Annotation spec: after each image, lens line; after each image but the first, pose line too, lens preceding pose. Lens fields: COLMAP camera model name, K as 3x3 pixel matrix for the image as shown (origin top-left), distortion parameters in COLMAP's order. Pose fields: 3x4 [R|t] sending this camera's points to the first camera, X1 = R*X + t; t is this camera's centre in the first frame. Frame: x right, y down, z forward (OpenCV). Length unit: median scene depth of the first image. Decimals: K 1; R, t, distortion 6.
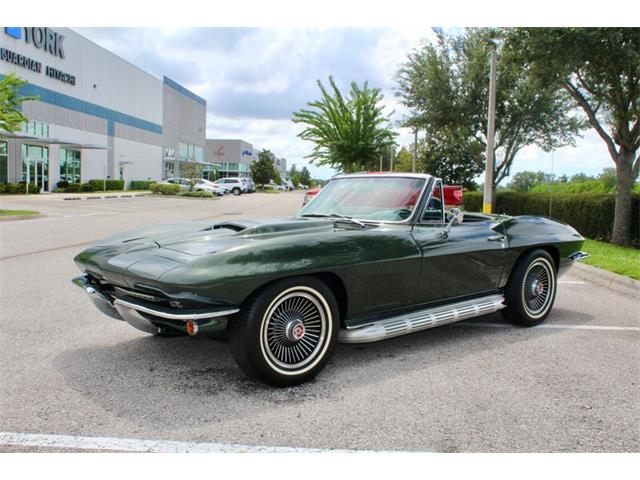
lens RADIAL K [[629.4, 0, 318.3], [0, 629.4, 243.1], [0, 0, 1]] dist [-0.088197, 0.000000]
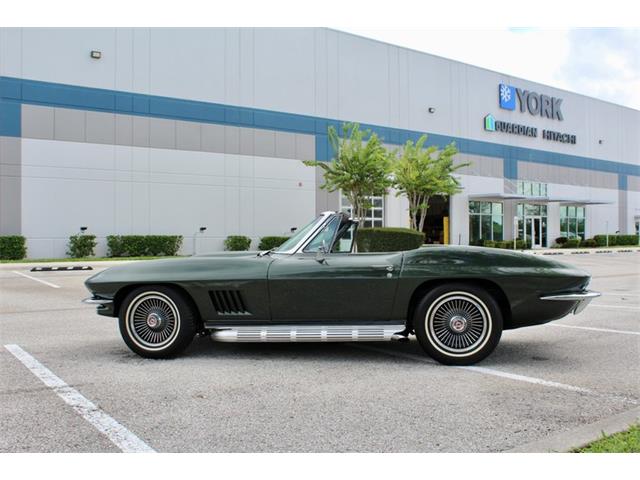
lens RADIAL K [[629.4, 0, 317.7], [0, 629.4, 238.9], [0, 0, 1]] dist [-0.088197, 0.000000]
pose [[0.633411, -0.028931, -0.773274, 0.136308], [-0.049763, 0.995709, -0.078016, 0.004047], [0.772214, 0.087897, 0.629254, 0.034302]]
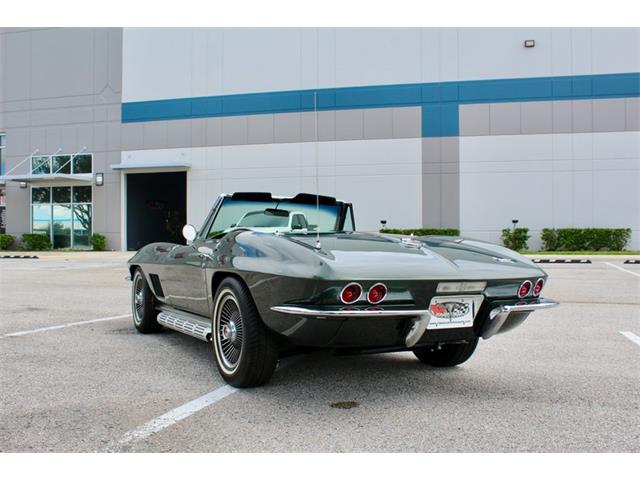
lens RADIAL K [[615.3, 0, 320.1], [0, 615.3, 240.4], [0, 0, 1]] dist [-0.087522, 0.000000]
pose [[-0.220405, -0.013395, -0.975316, 0.141434], [-0.095068, 0.995440, 0.007812, -0.010355], [0.970764, 0.094443, -0.220674, 0.188016]]
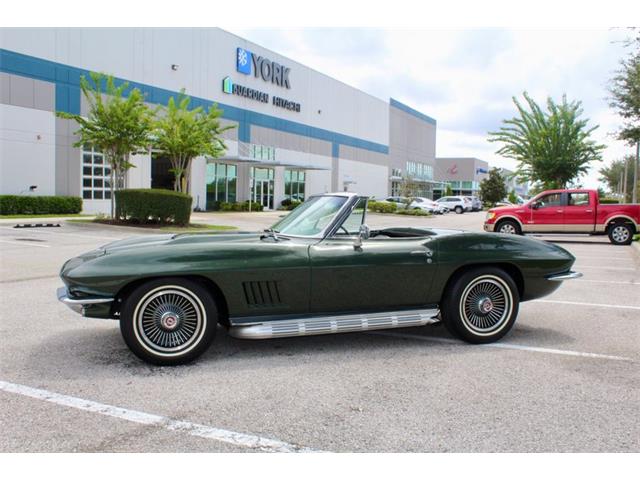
lens RADIAL K [[629.4, 0, 314.5], [0, 629.4, 236.7], [0, 0, 1]] dist [-0.088197, 0.000000]
pose [[0.920918, 0.014540, -0.389485, 0.070129], [-0.029781, 0.999008, -0.033121, 0.000495], [0.388617, 0.042100, 0.920437, -0.003508]]
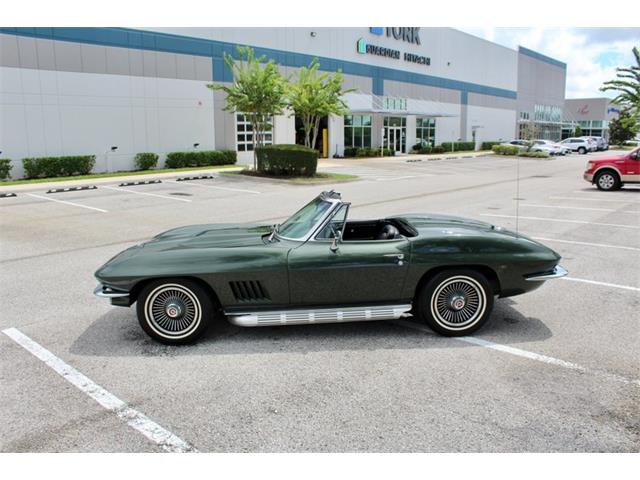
lens RADIAL K [[540.2, 0, 315.6], [0, 540.2, 238.2], [0, 0, 1]] dist [-0.144529, 0.115599]
pose [[0.787431, 0.083549, -0.610714, 0.102750], [-0.026410, 0.994435, 0.101993, -0.018343], [0.615836, -0.064183, 0.785255, 0.018733]]
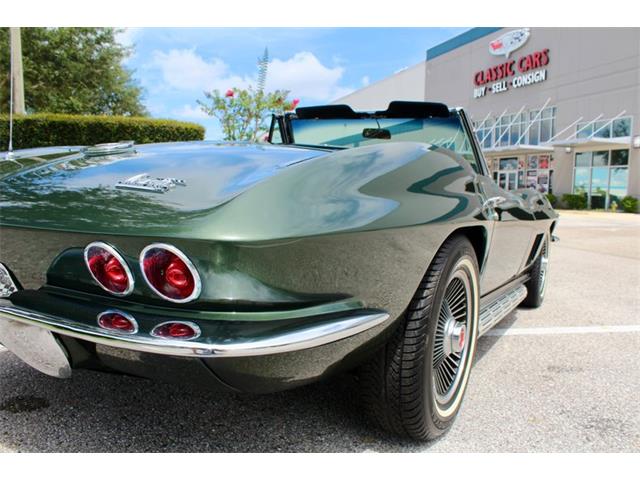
lens RADIAL K [[530.4, 0, 324.3], [0, 530.4, 242.6], [0, 0, 1]] dist [-0.155381, 0.136216]
pose [[-0.935237, -0.012798, -0.353790, 0.054496], [-0.080356, 0.980937, 0.176936, -0.011616], [0.344782, 0.193906, -0.918437, 0.222305]]
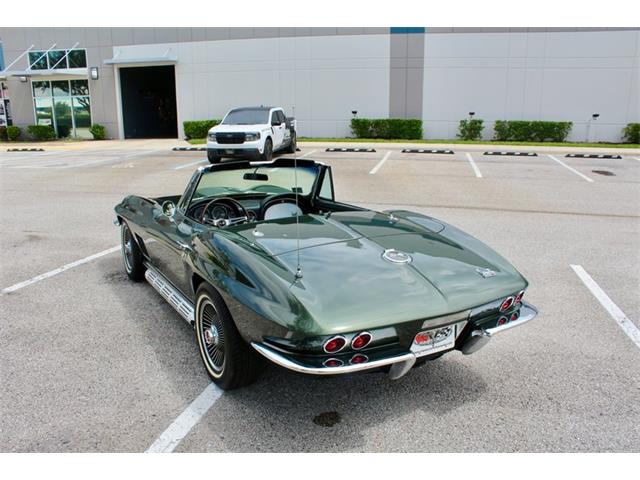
lens RADIAL K [[530.4, 0, 319.7], [0, 530.4, 239.4], [0, 0, 1]] dist [-0.155381, 0.136216]
pose [[-0.179884, 0.217951, -0.959239, 0.125024], [-0.090765, 0.967308, 0.236805, -0.028735], [0.979491, 0.129663, -0.154221, 0.182285]]
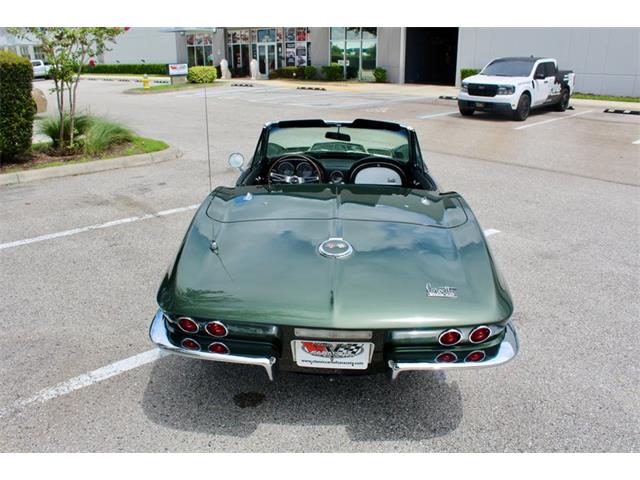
lens RADIAL K [[530.4, 0, 319.6], [0, 530.4, 240.3], [0, 0, 1]] dist [-0.155381, 0.136216]
pose [[-0.678403, 0.227188, -0.698681, 0.098850], [-0.082150, 0.921567, 0.379429, -0.034267], [0.730083, 0.314803, -0.606529, 0.217081]]
